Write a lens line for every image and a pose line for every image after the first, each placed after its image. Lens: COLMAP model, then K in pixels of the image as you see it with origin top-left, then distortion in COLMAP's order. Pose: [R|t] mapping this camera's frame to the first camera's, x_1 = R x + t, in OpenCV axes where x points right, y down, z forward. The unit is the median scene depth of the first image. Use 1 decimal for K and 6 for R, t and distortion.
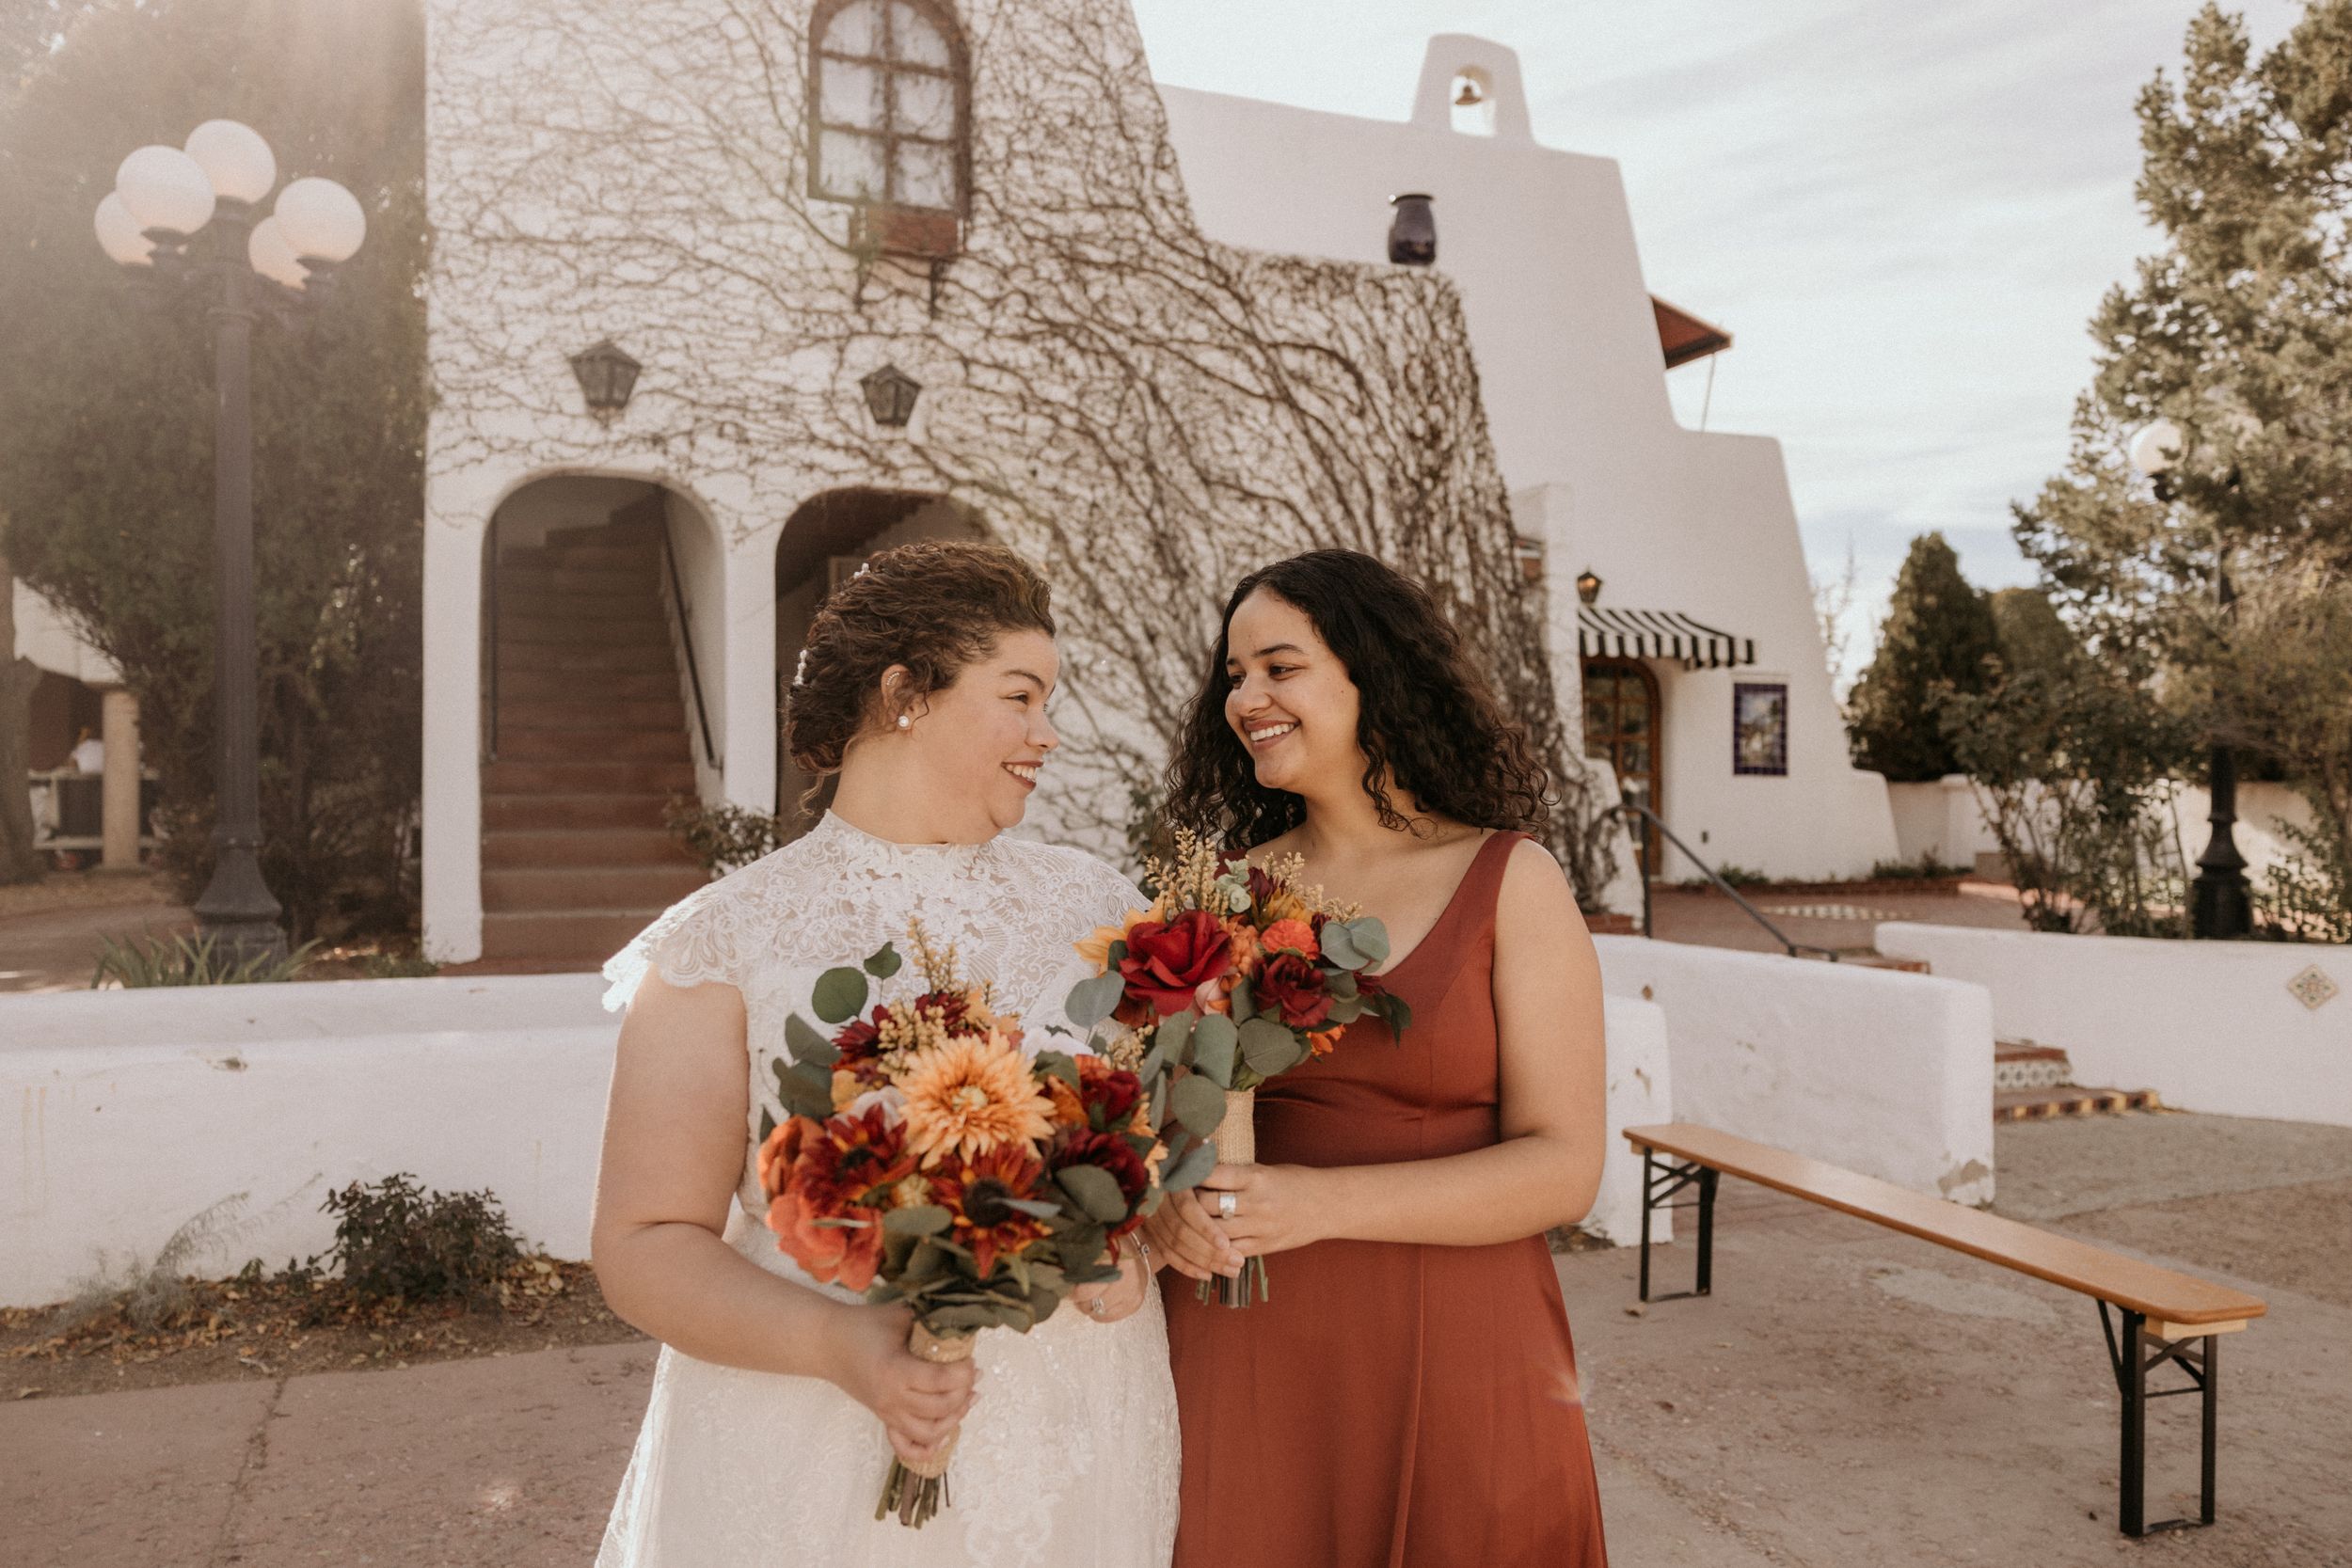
lens RADIAL K [[1663.4, 0, 1176.0], [0, 1663.4, 784.0], [0, 0, 1]] dist [0.002292, 0.003112]
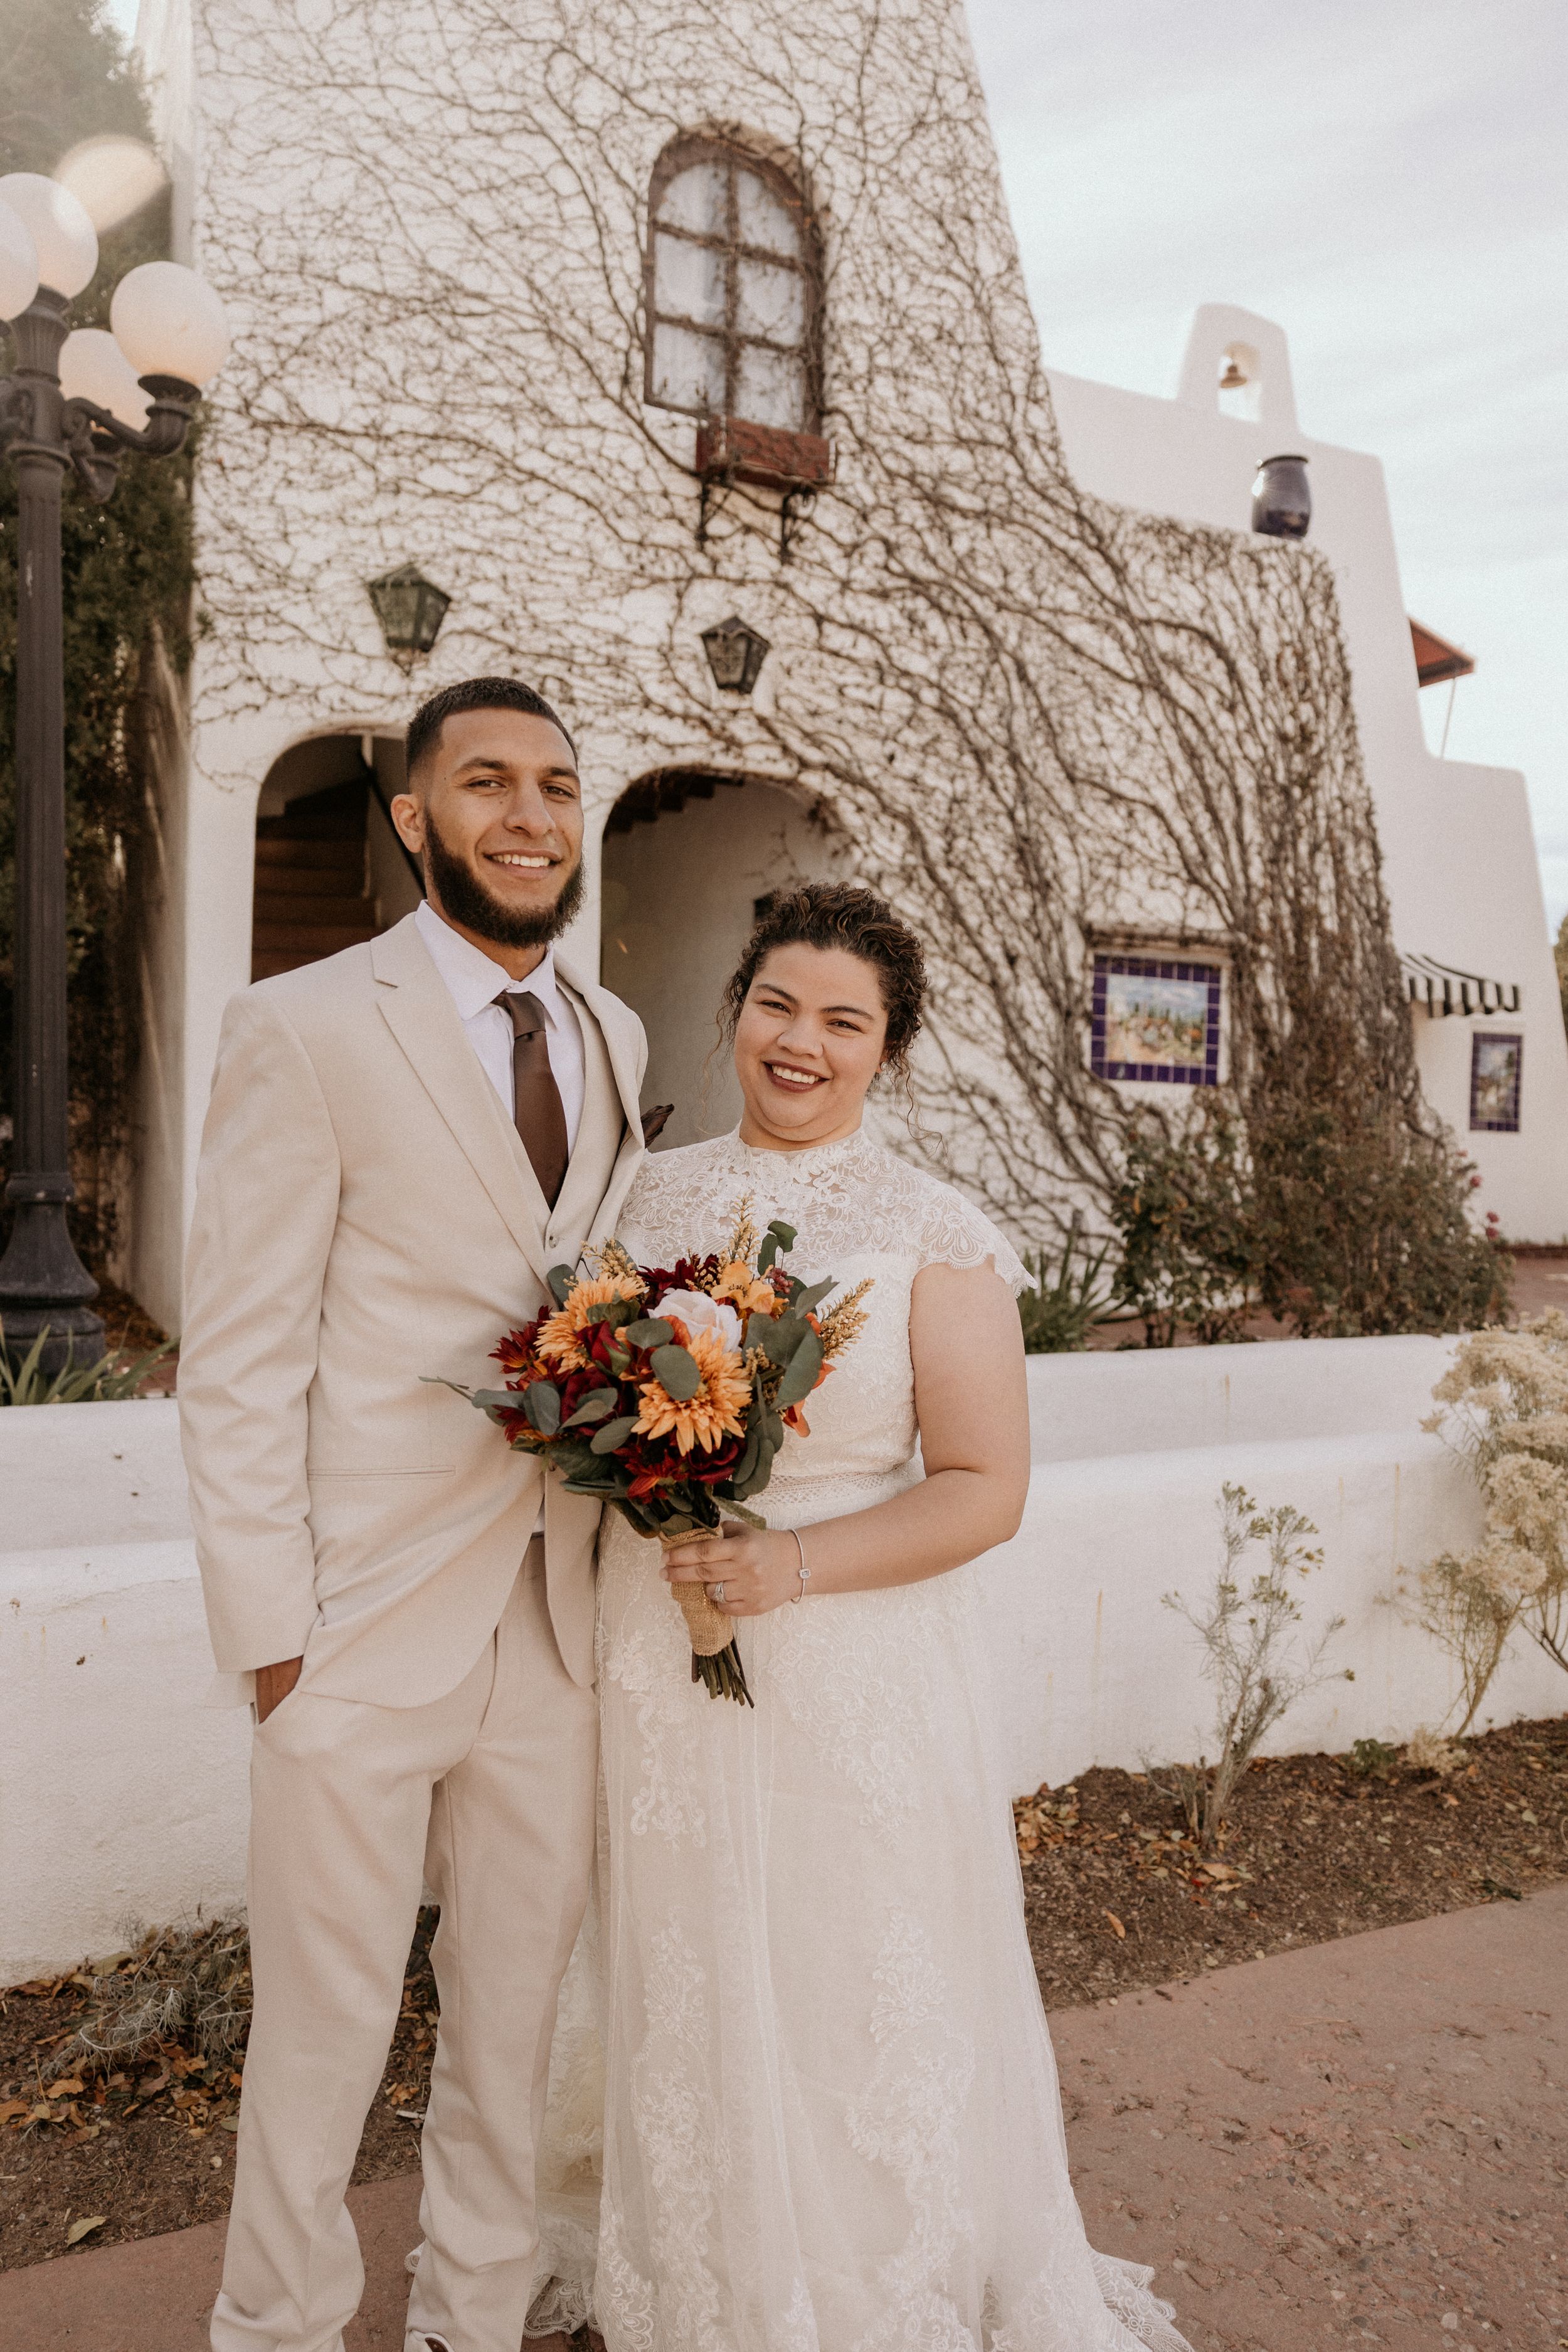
lens RADIAL K [[1619.3, 0, 775.6], [0, 1619.3, 1177.2], [0, 0, 1]] dist [0.006873, 0.002724]
pose [[0.996878, 0.017964, 0.076886, -0.198529], [-0.020586, 0.999228, 0.033452, -0.002144], [-0.076226, -0.034931, 0.996479, 0.180538]]
